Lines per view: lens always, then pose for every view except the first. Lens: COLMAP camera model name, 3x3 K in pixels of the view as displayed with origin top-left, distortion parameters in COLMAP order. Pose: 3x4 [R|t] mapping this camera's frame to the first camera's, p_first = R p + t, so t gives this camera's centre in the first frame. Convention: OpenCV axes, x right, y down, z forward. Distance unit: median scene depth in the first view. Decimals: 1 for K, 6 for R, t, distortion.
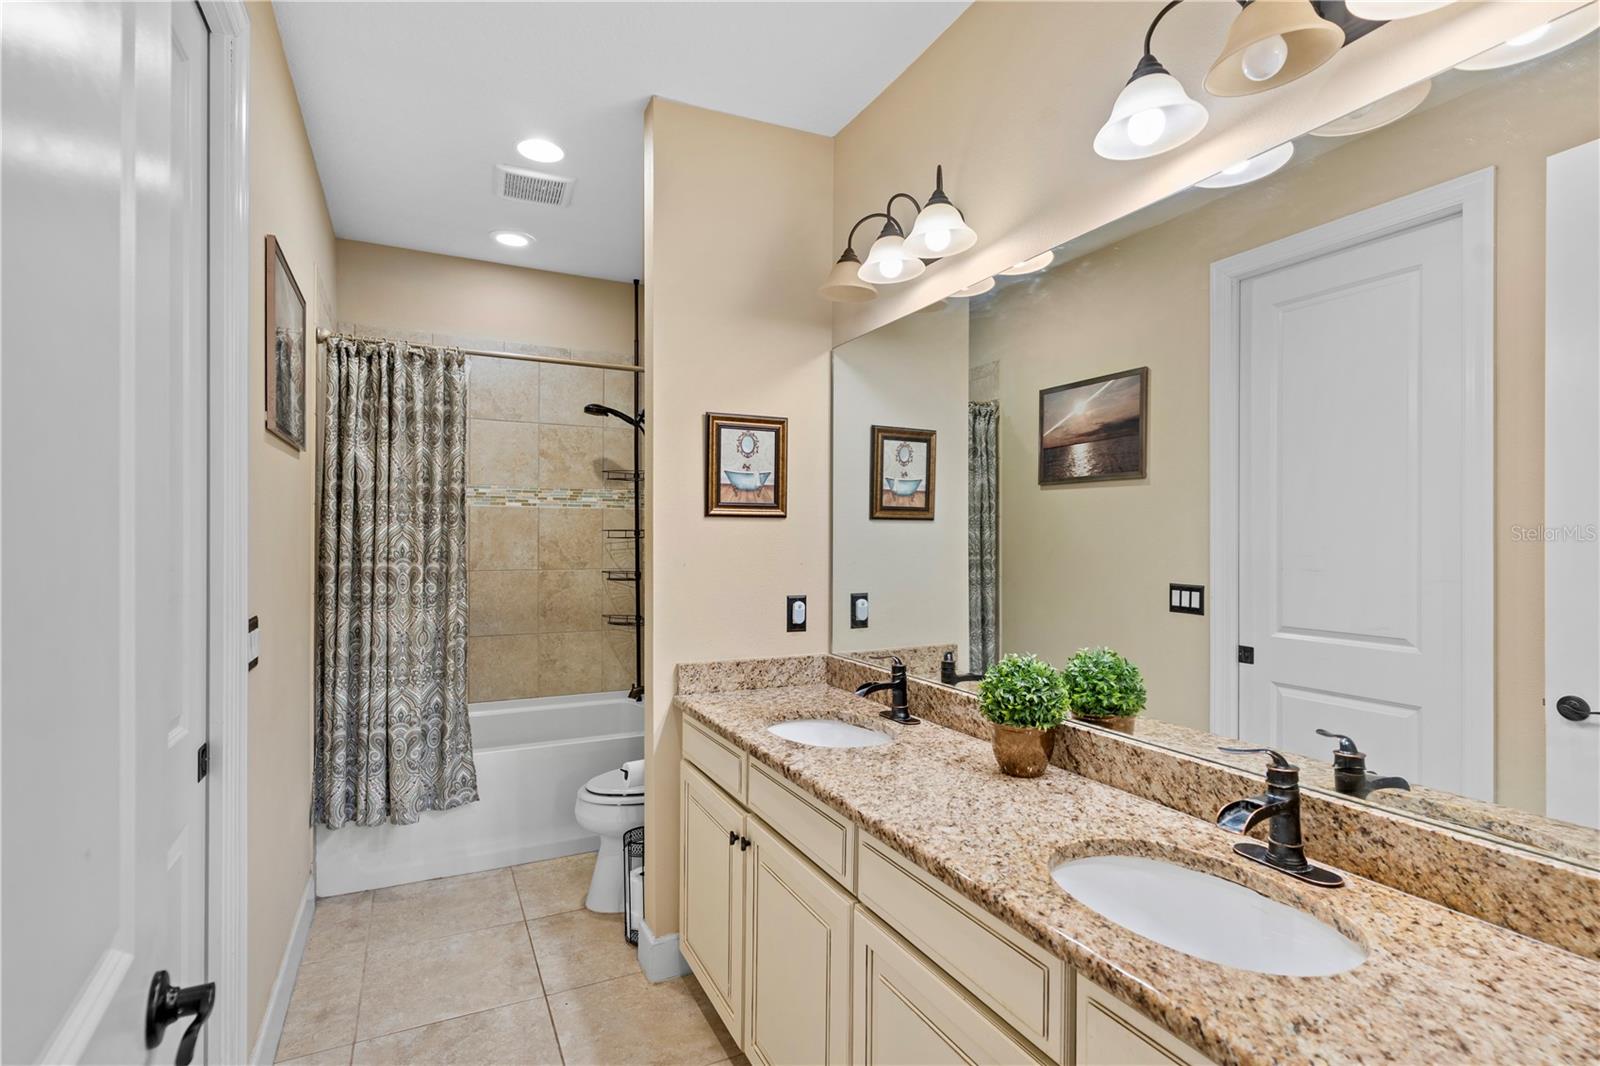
lens RADIAL K [[761.0, 0, 798.3], [0, 761.0, 527.2], [0, 0, 1]] dist [0.001793, 0.000742]
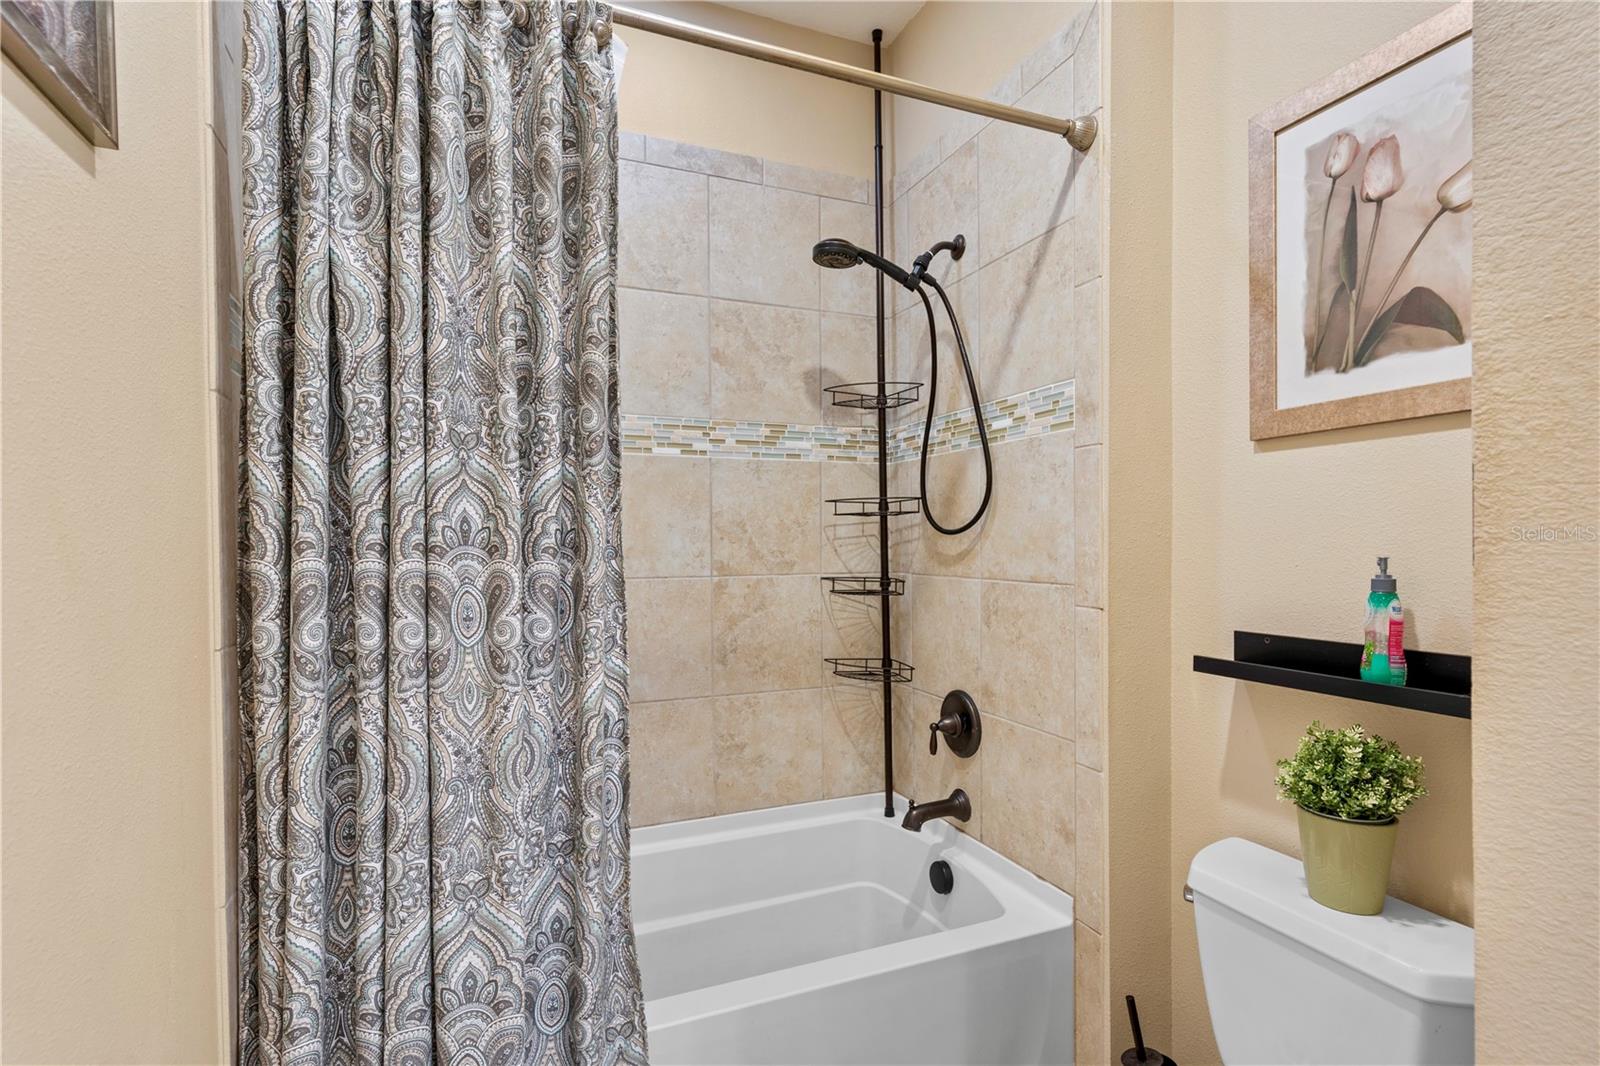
lens RADIAL K [[761.0, 0, 798.8], [0, 761.0, 546.0], [0, 0, 1]] dist [0.001793, 0.000742]
pose [[0.998336, -0.010046, -0.056791, -0.335723], [0.011101, 0.999771, 0.018309, 0.034929], [0.056594, -0.018909, 0.998218, 0.636999]]
